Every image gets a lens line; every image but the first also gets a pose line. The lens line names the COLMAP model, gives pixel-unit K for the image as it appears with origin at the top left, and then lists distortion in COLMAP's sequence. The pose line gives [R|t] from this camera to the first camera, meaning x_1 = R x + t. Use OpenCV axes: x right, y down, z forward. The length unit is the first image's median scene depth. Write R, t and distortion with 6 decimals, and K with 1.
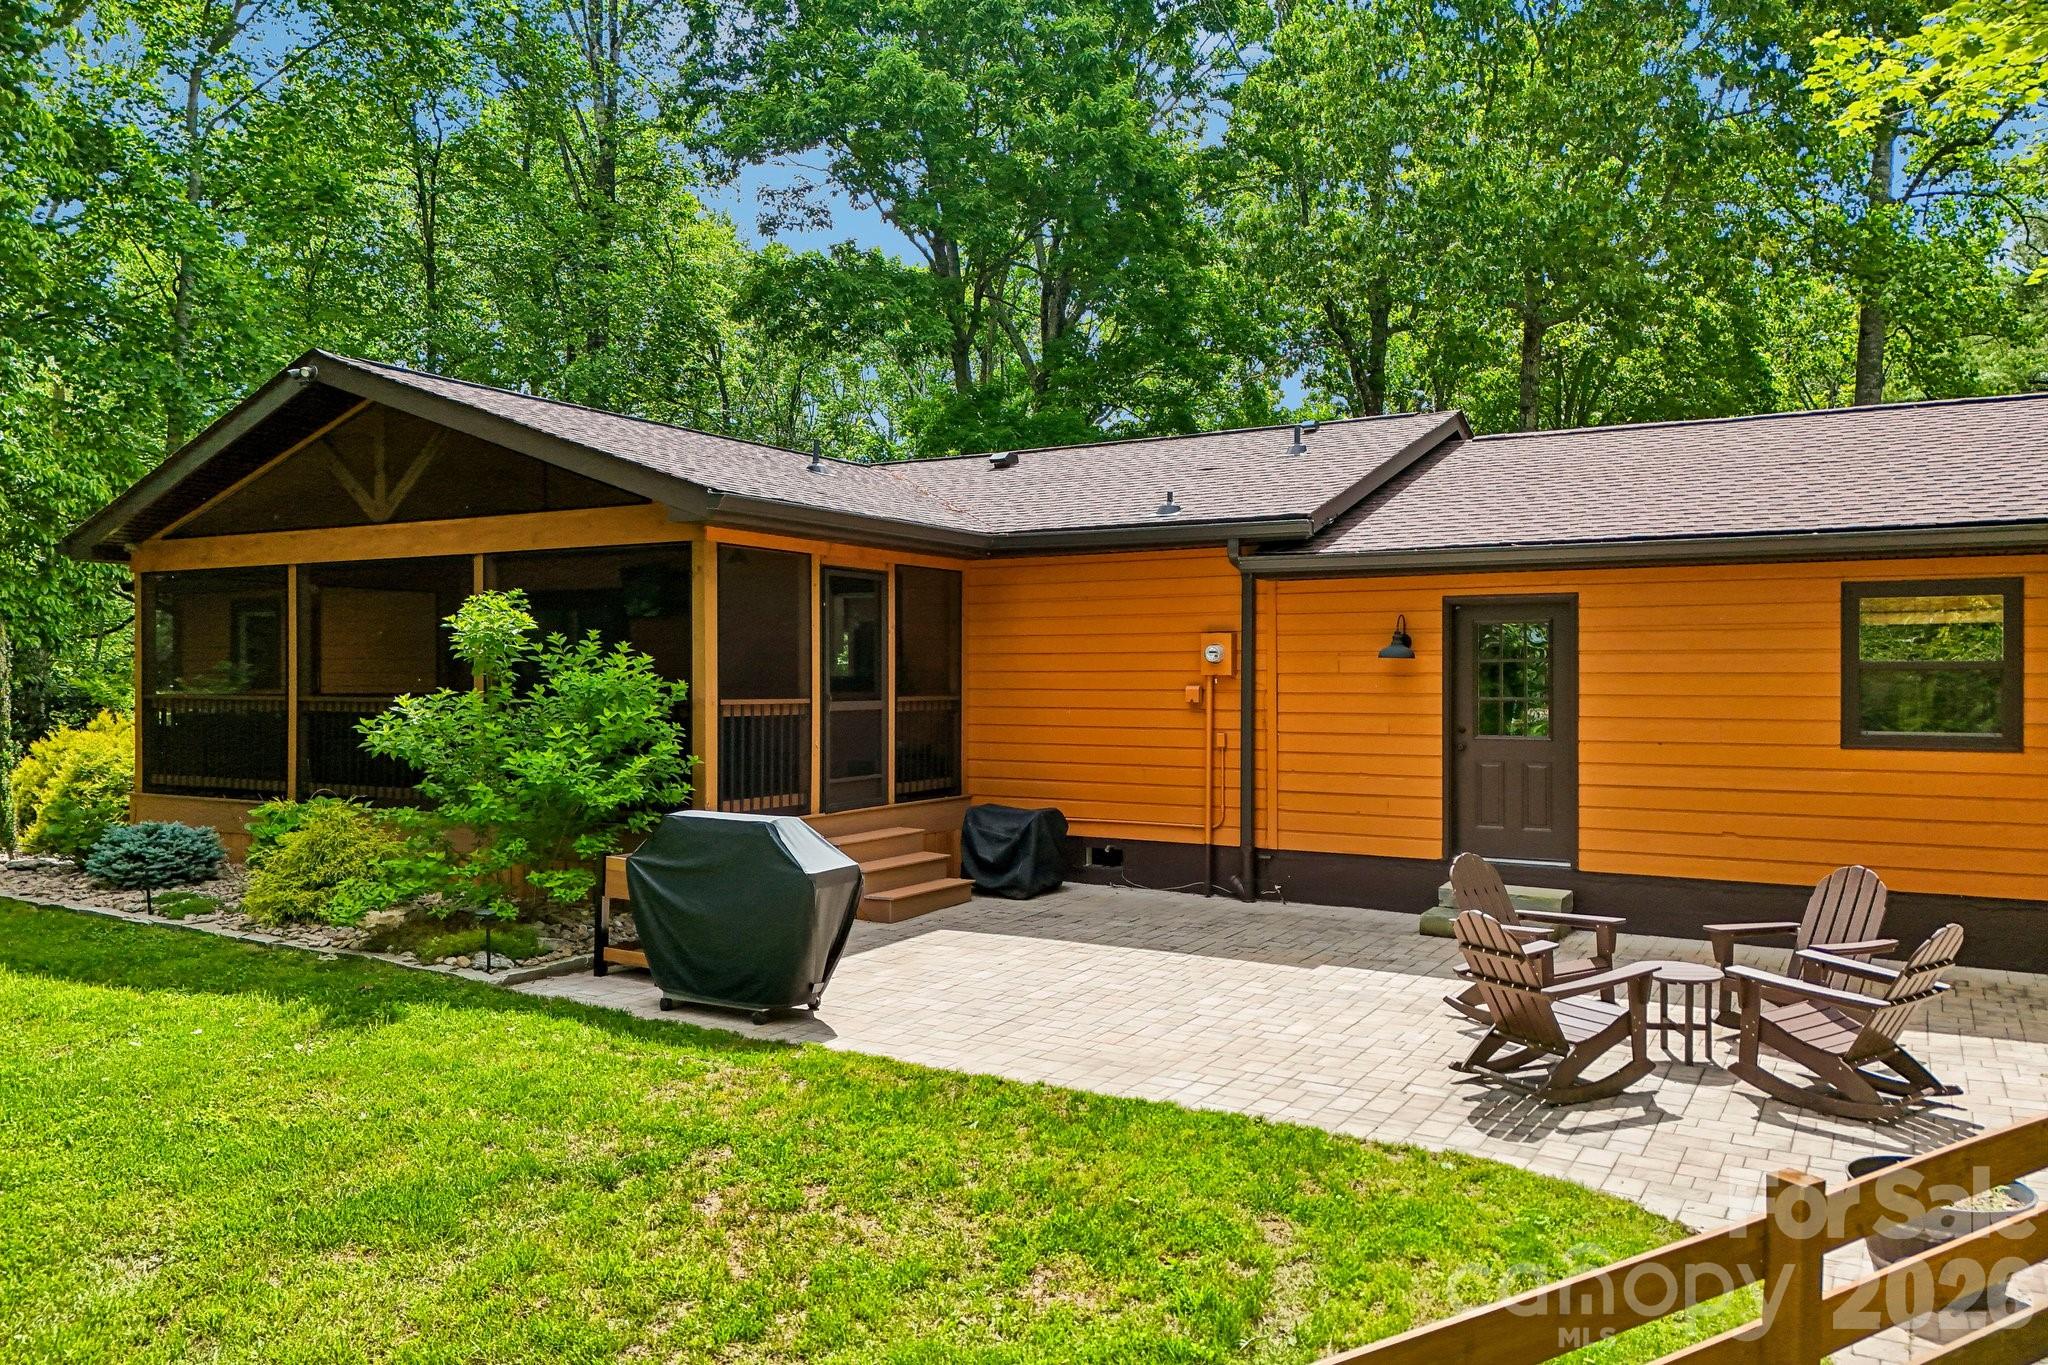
lens RADIAL K [[1519.9, 0, 1024.0], [0, 1519.9, 682.5], [0, 0, 1]] dist [0.055435, -0.005619]
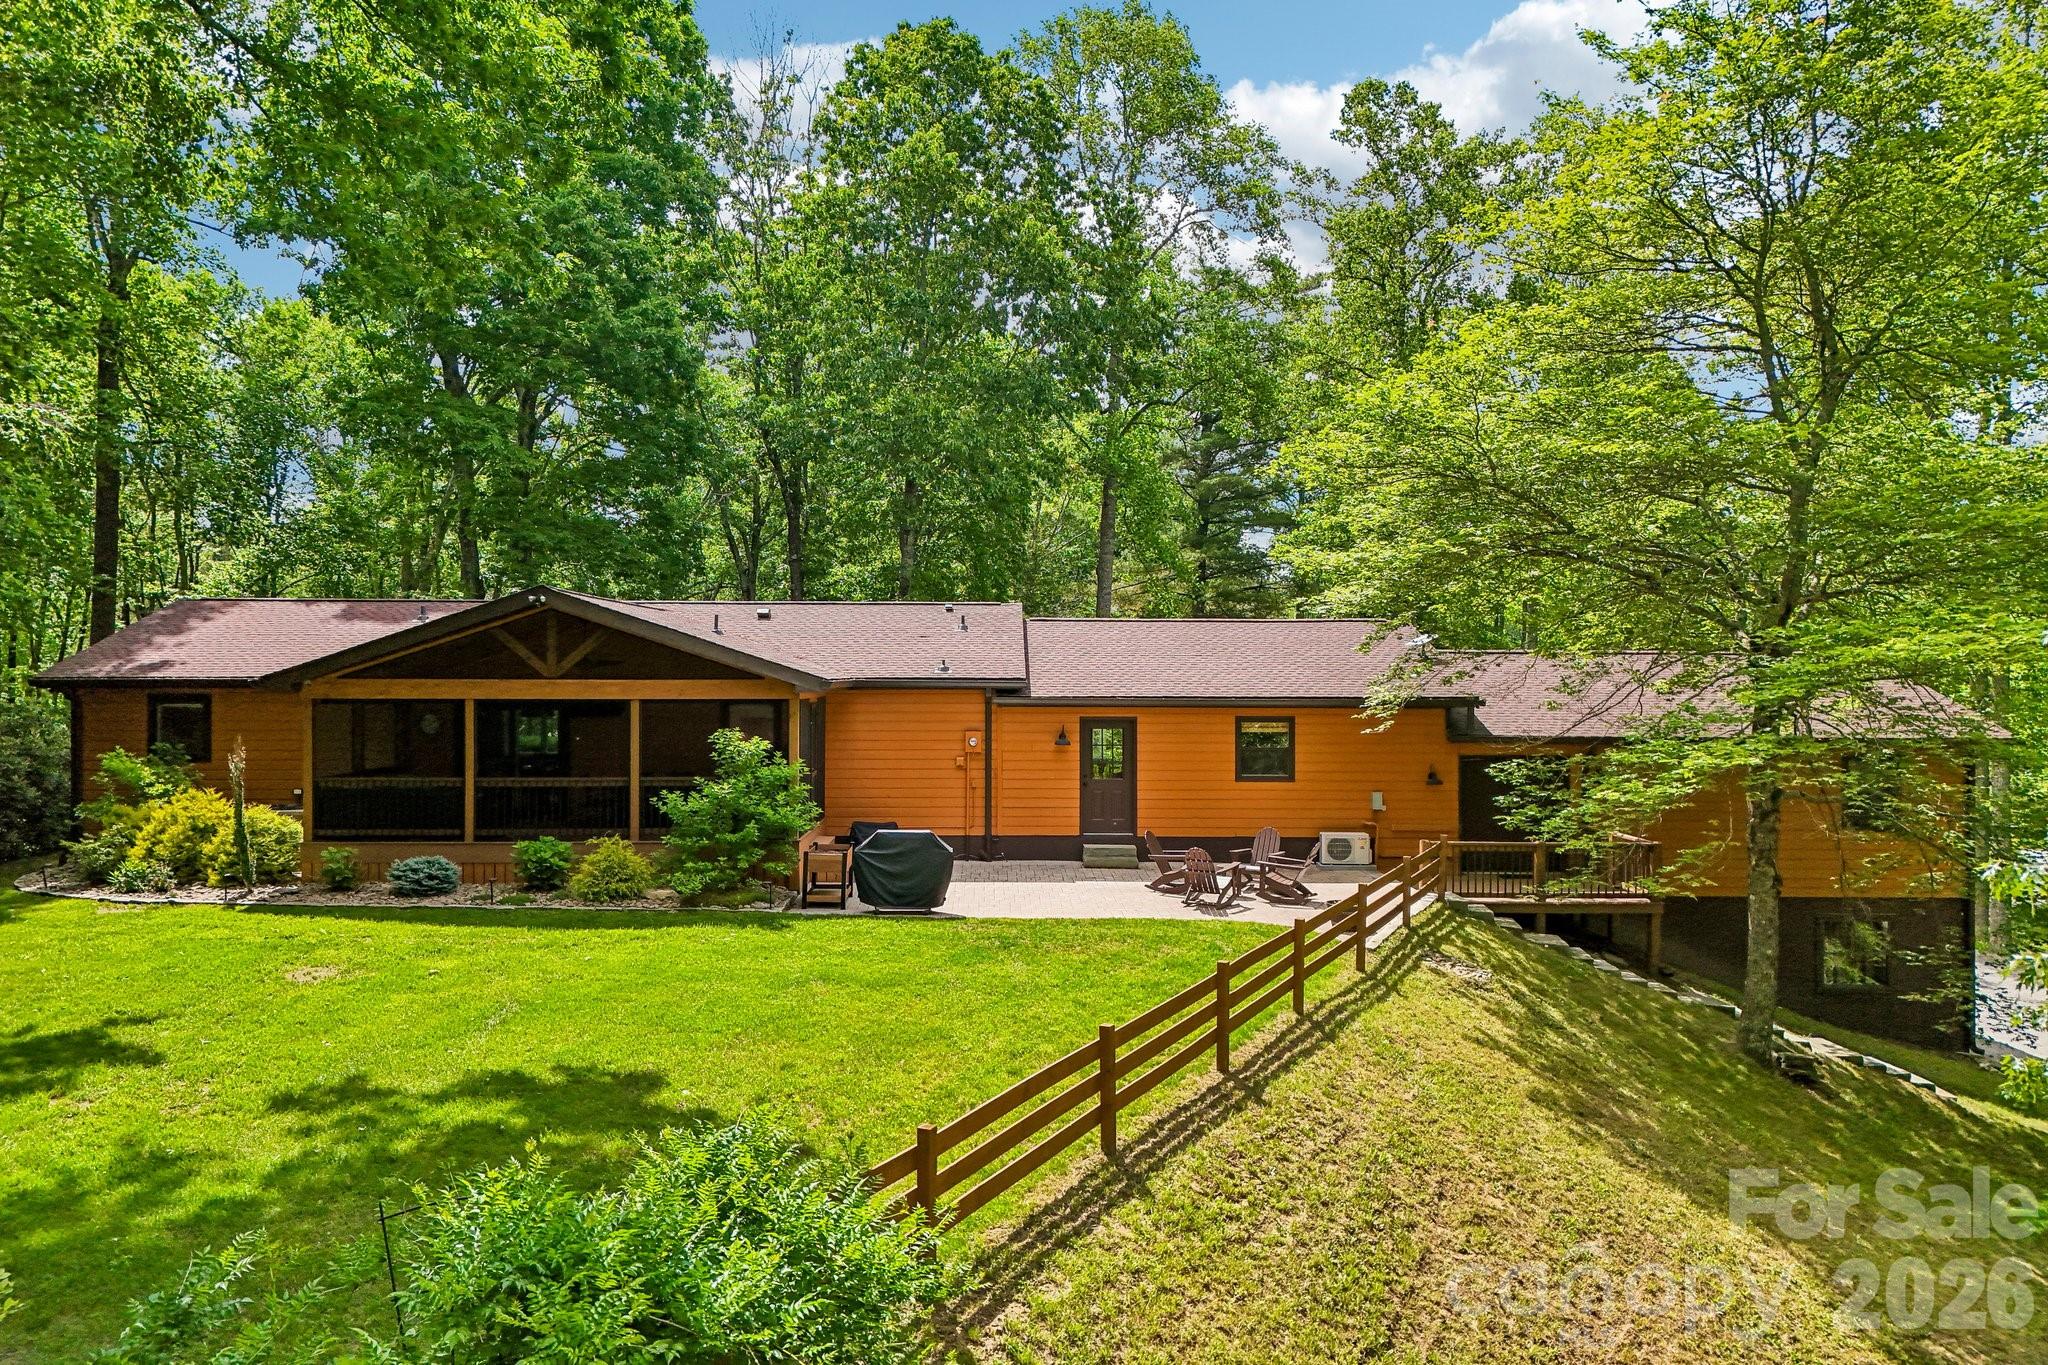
lens RADIAL K [[1519.9, 0, 1024.0], [0, 1519.9, 682.5], [0, 0, 1]] dist [0.055435, -0.005619]
pose [[0.848950, -0.003157, 0.528464, -0.956441], [-0.000238, 0.999980, 0.006357, -0.119431], [-0.528473, -0.005523, 0.848932, -0.825461]]
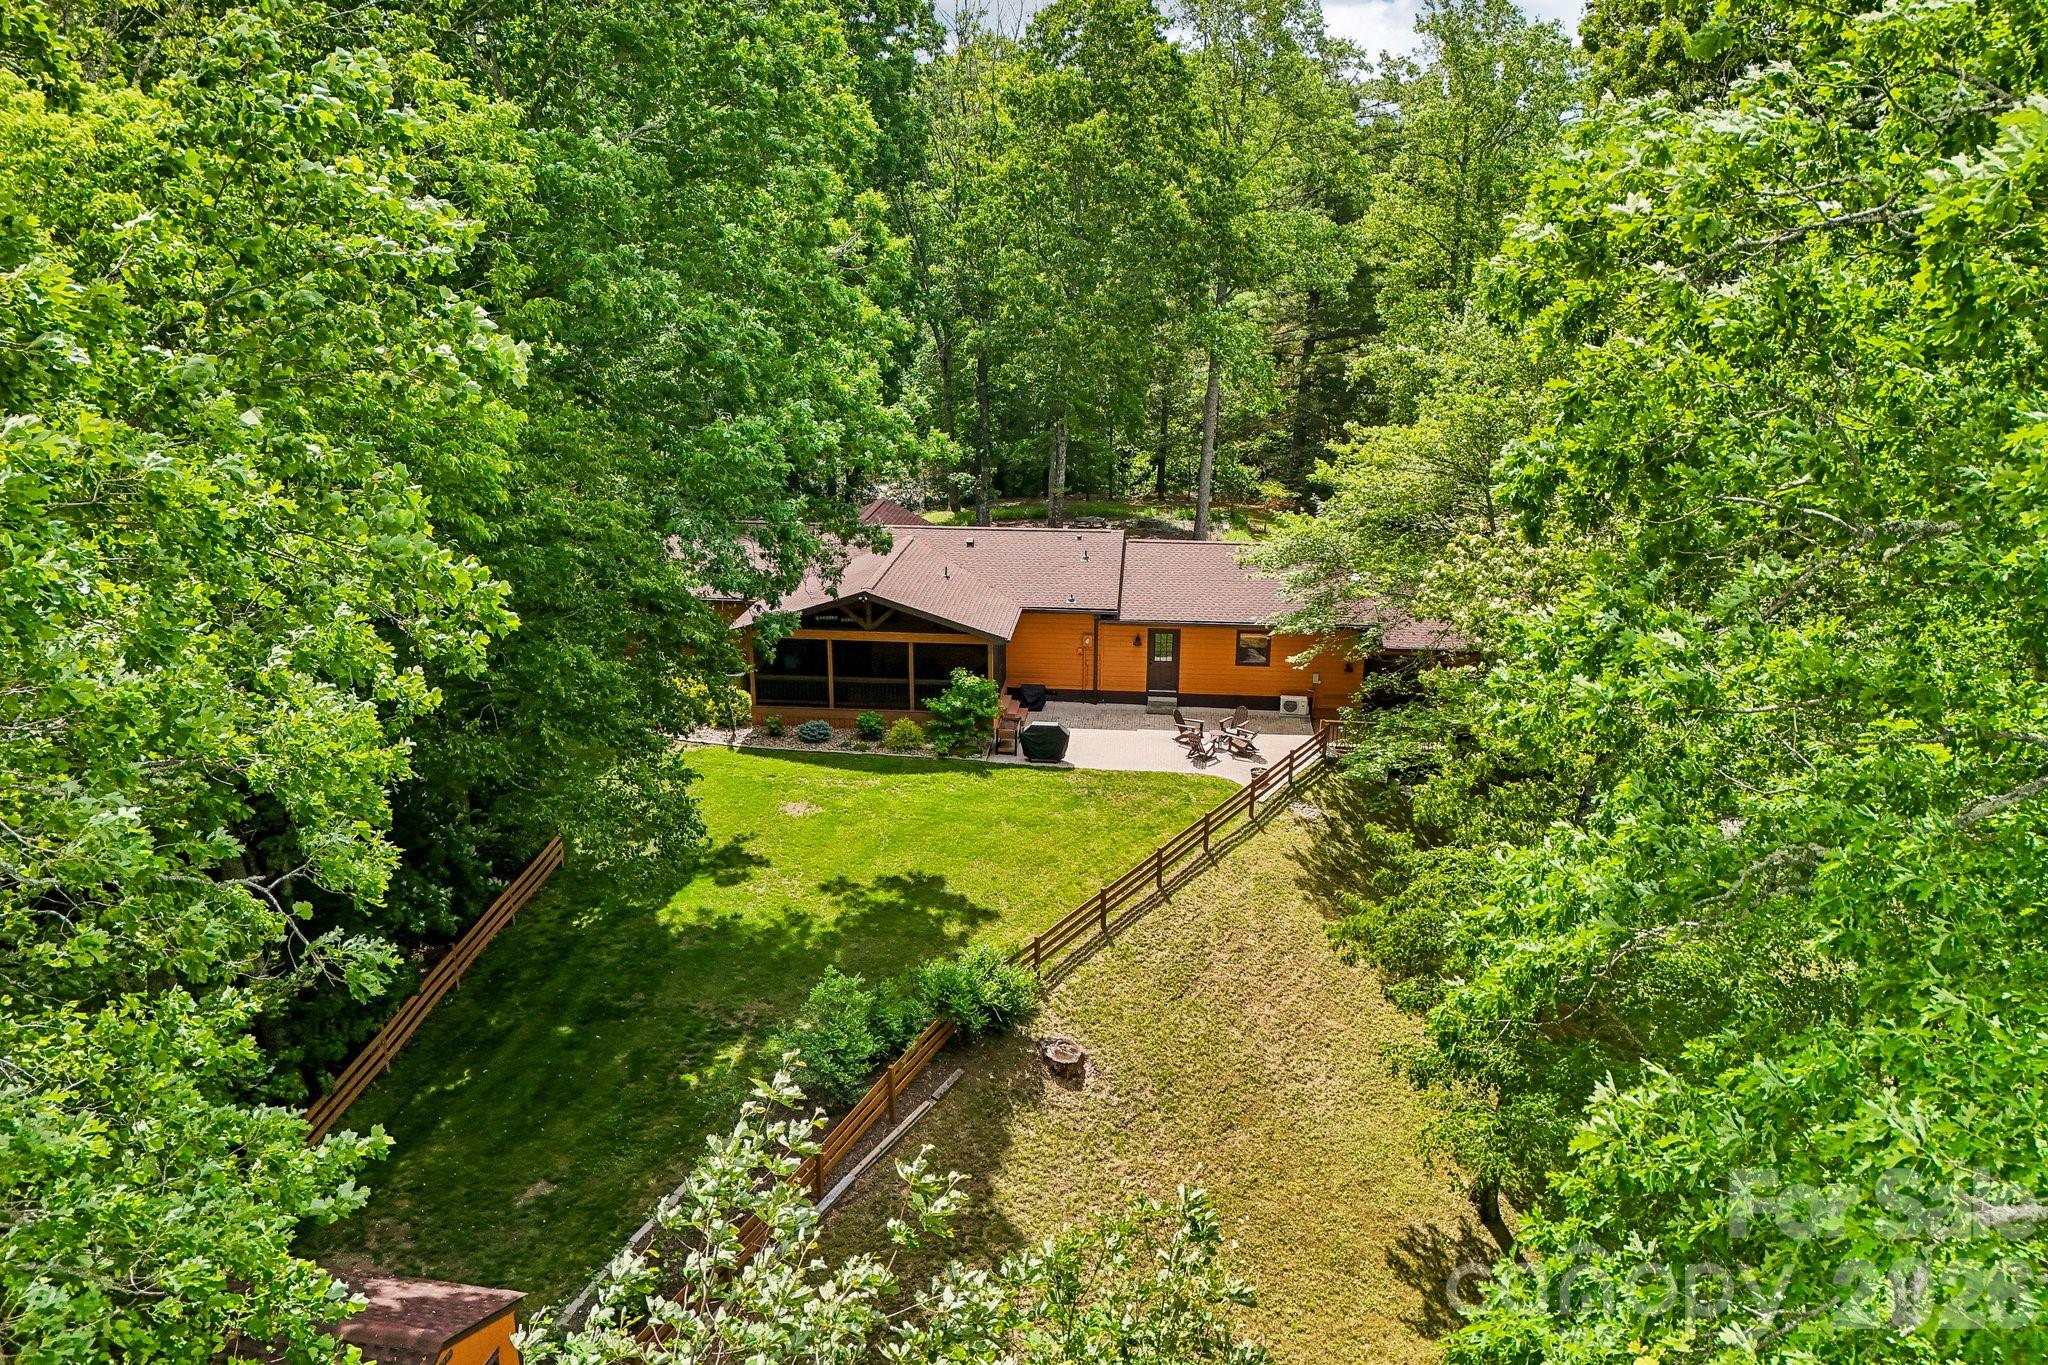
lens RADIAL K [[1511.0, 0, 1024.0], [0, 1511.0, 682.5], [0, 0, 1]] dist [0.000559, -0.002455]
pose [[0.905515, -0.125289, 0.405394, -1.613364], [-0.000994, 0.954783, 0.297301, -1.081242], [-0.424312, -0.269613, 0.864447, -2.271188]]
